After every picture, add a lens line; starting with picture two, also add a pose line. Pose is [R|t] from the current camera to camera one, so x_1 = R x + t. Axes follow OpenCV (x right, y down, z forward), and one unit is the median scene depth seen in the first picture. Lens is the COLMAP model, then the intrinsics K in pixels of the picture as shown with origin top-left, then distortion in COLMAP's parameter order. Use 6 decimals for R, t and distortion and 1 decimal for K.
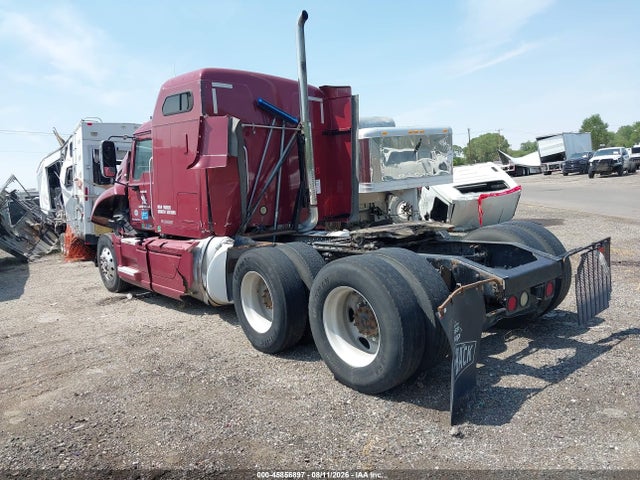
lens RADIAL K [[504.8, 0, 322.6], [0, 504.8, 246.3], [0, 0, 1]] dist [0.002005, -0.001261]
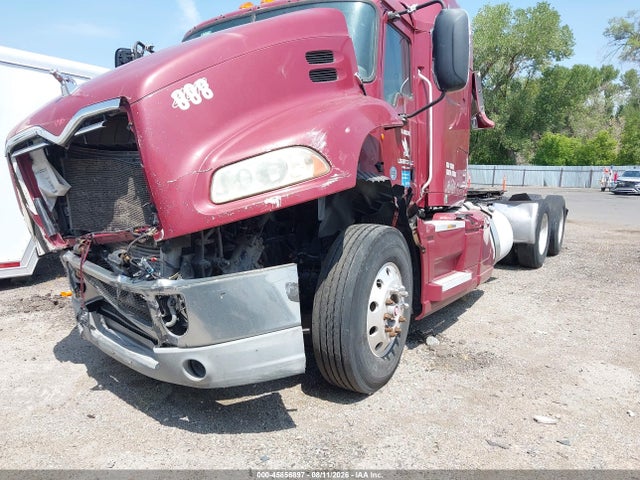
lens RADIAL K [[497.6, 0, 320.0], [0, 497.6, 240.0], [0, 0, 1]] dist [0.007095, -0.005095]
pose [[-0.292621, -0.049110, 0.954967, -0.899953], [0.131658, 0.987100, 0.091105, -0.063825], [-0.947121, 0.152388, -0.282380, 1.367556]]
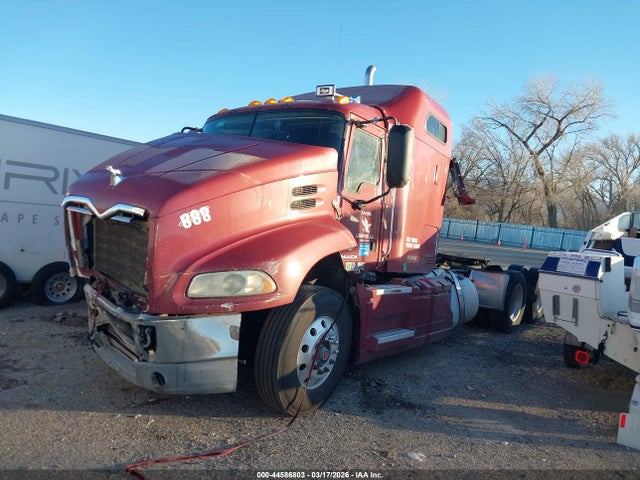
lens RADIAL K [[497.6, 0, 320.0], [0, 497.6, 240.0], [0, 0, 1]] dist [0.007095, -0.005095]
pose [[-0.221047, 0.010297, 0.975209, -1.055423], [0.047032, 0.998893, 0.000114, -0.083979], [-0.974128, 0.045891, -0.221287, 1.316848]]
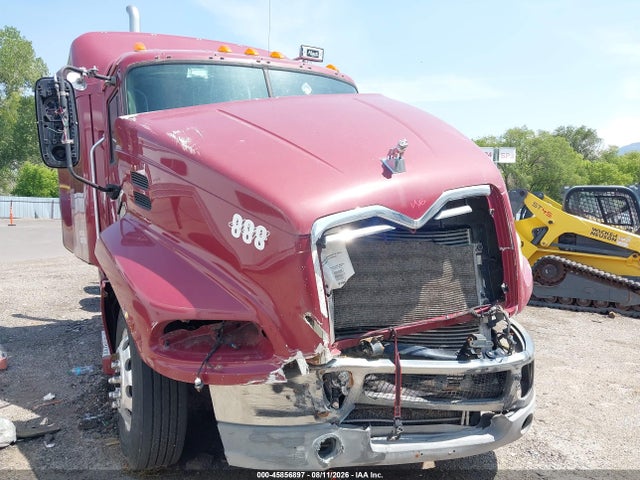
lens RADIAL K [[486.1, 0, 322.9], [0, 486.1, 240.9], [0, 0, 1]] dist [0.010094, -0.005544]
pose [[-0.965044, 0.050079, 0.257260, -0.526736], [0.094257, 0.982216, 0.162380, -0.167900], [-0.244553, 0.180952, -0.952602, 1.725685]]
